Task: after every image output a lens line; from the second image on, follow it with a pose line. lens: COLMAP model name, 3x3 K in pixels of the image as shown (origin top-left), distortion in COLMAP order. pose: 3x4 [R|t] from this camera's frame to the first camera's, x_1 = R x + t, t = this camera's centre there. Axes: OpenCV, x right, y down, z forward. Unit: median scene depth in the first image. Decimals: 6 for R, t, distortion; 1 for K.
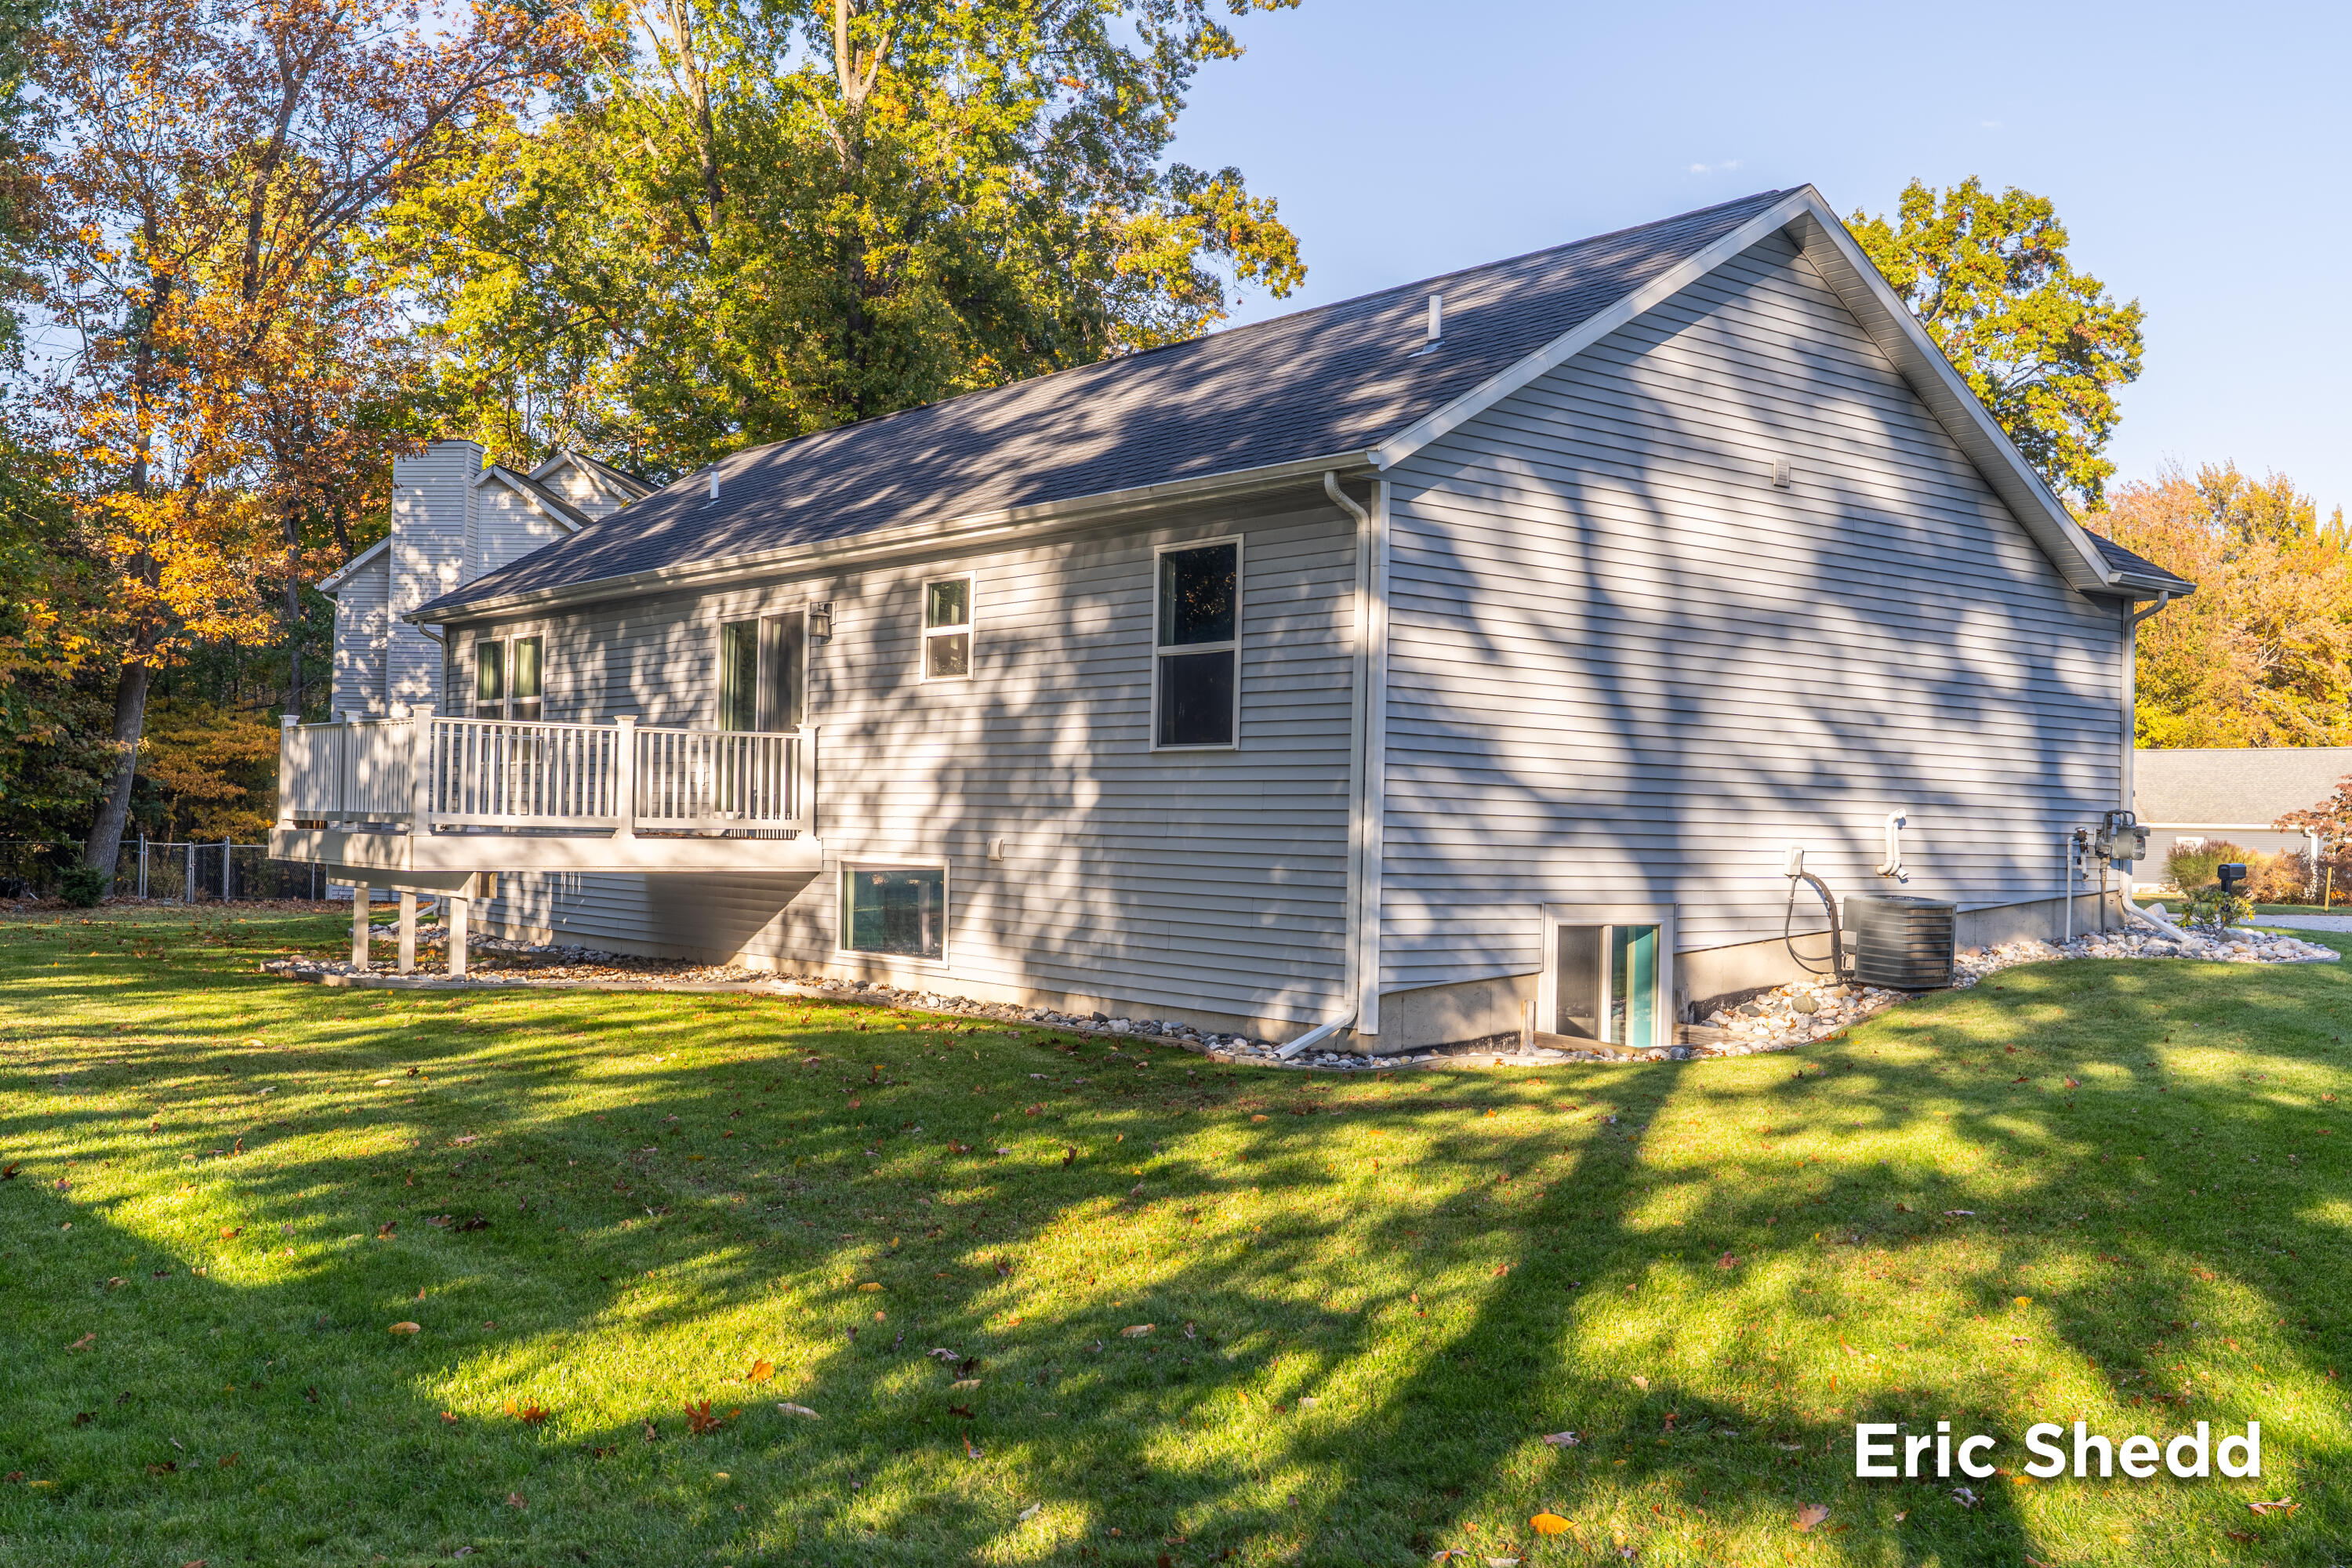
lens RADIAL K [[2271.3, 0, 1176.0], [0, 2271.3, 784.0], [0, 0, 1]] dist [0.001015, 0.003191]
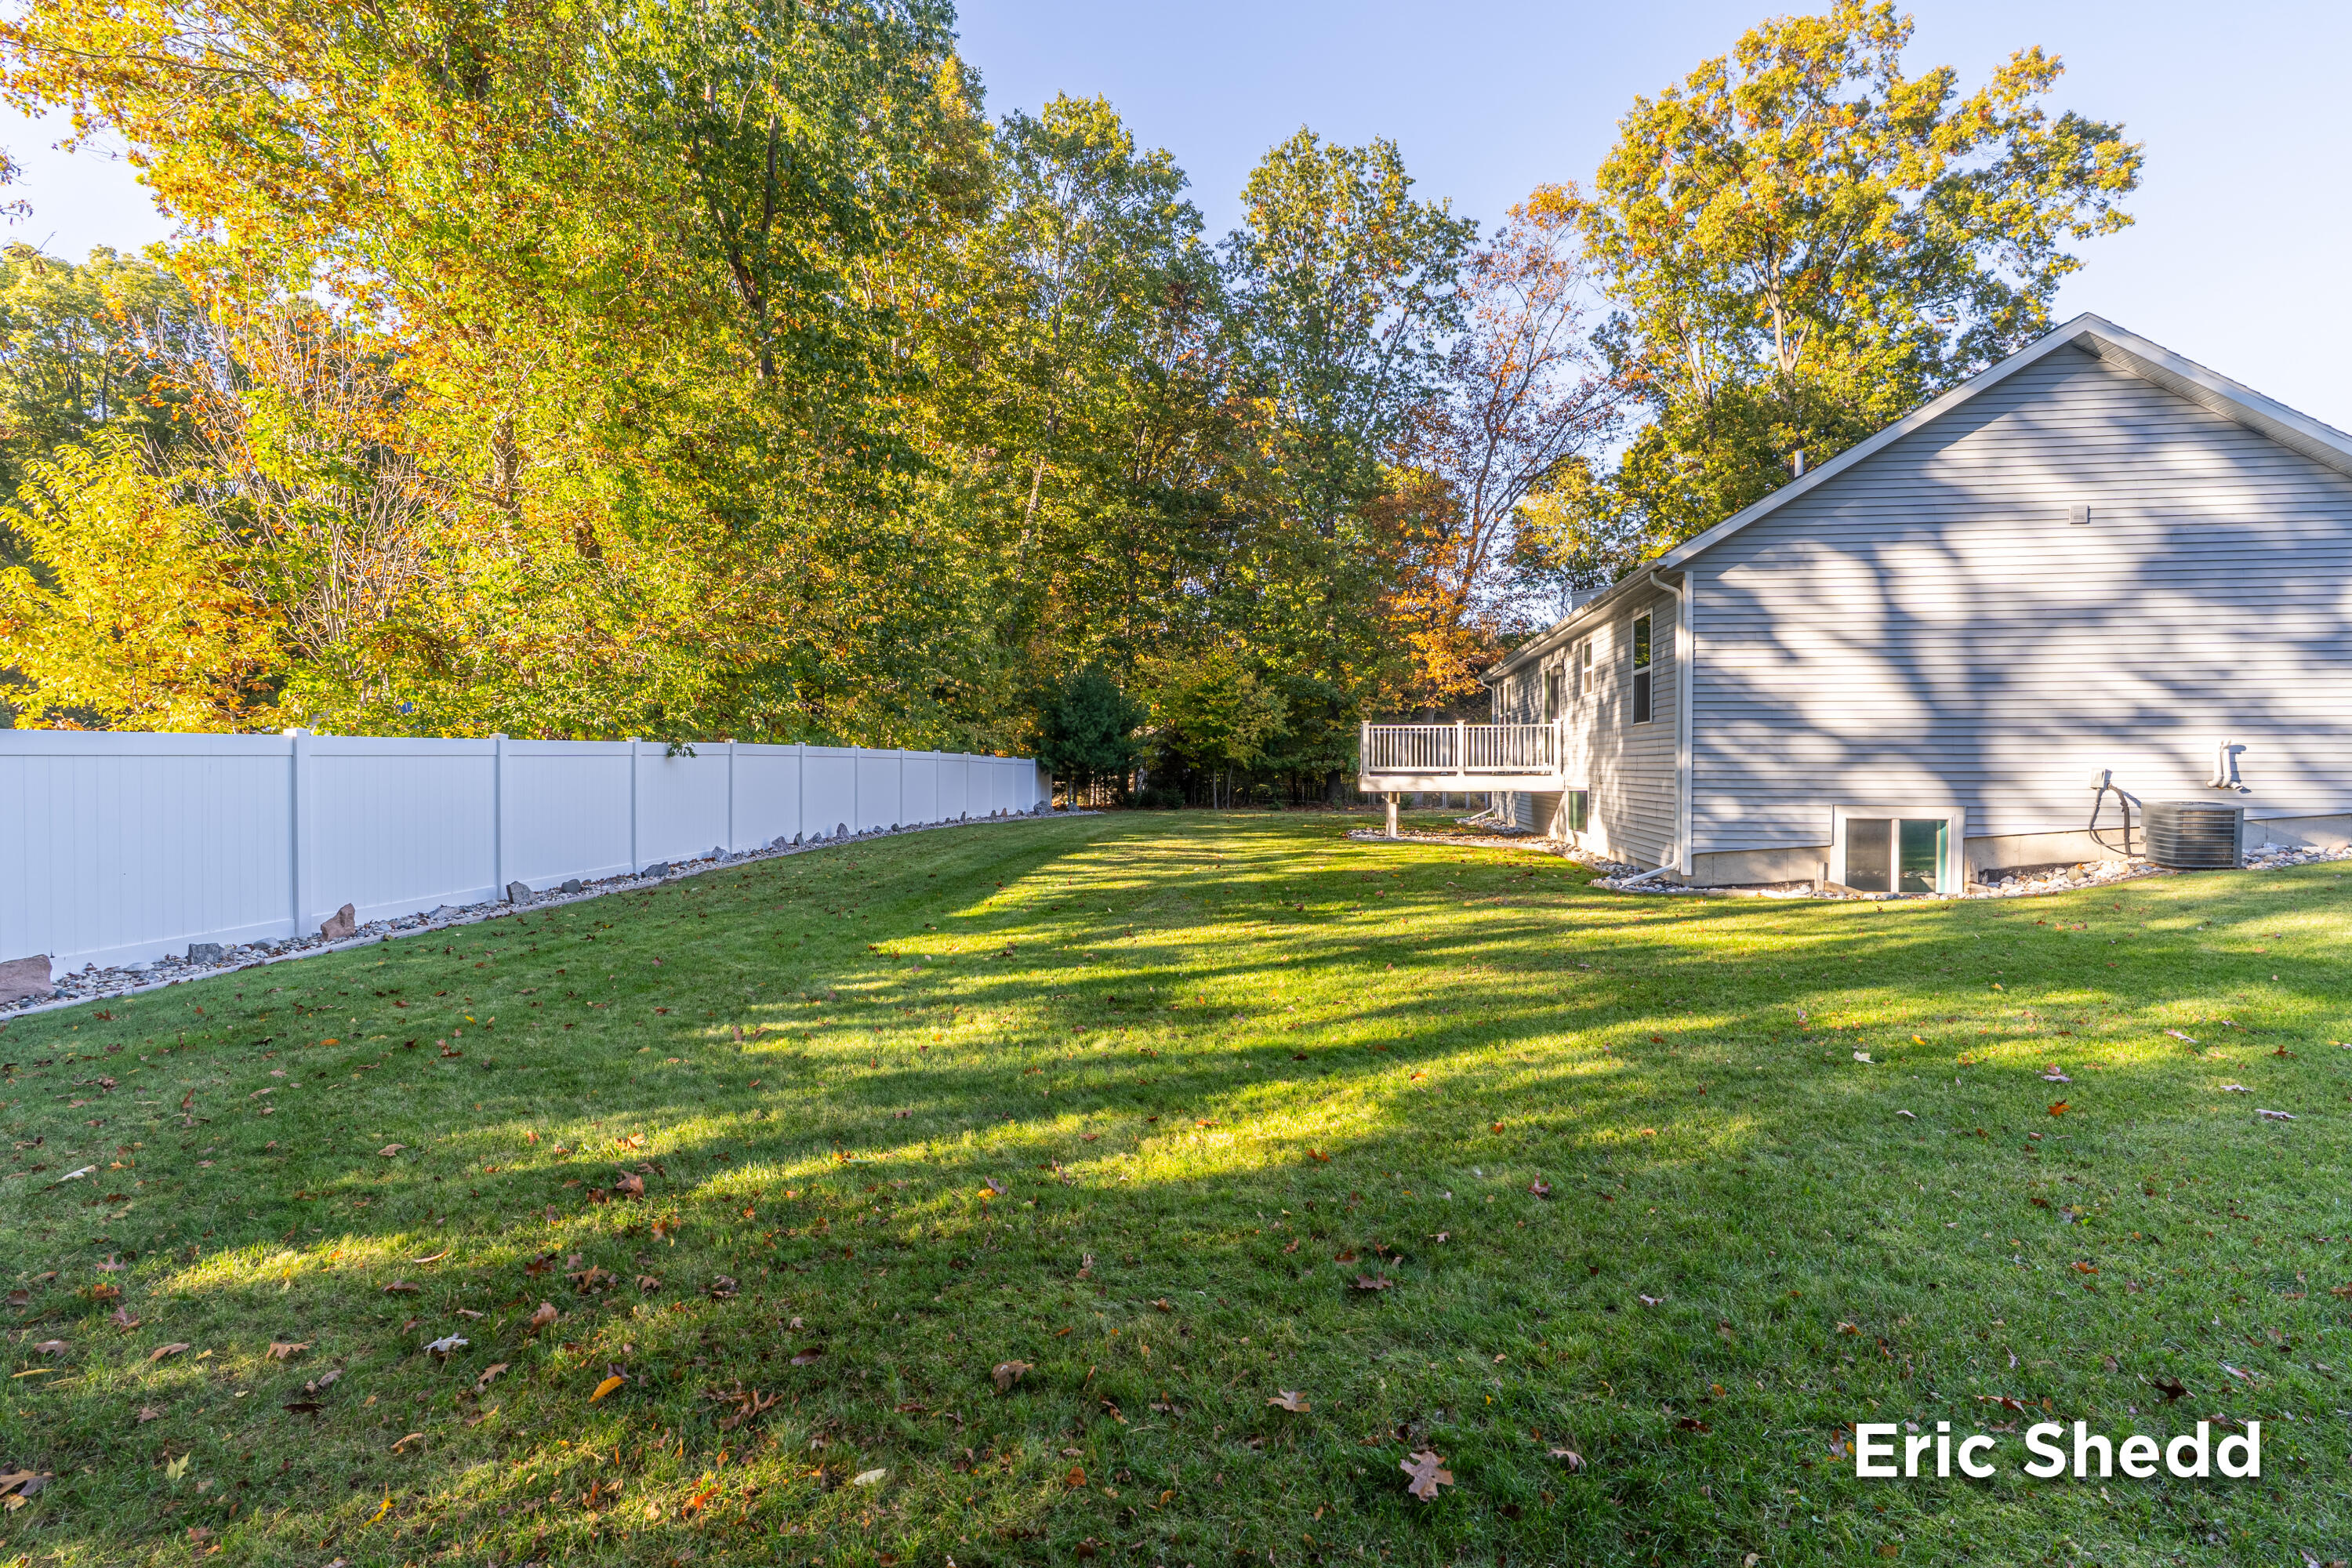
lens RADIAL K [[1073.2, 0, 1176.0], [0, 1073.2, 784.0], [0, 0, 1]] dist [-0.002318, -0.000495]
pose [[0.714033, -0.016336, -0.699922, 0.332072], [0.036081, 0.999258, 0.013487, 0.009240], [0.699182, -0.034884, 0.714092, 0.086015]]
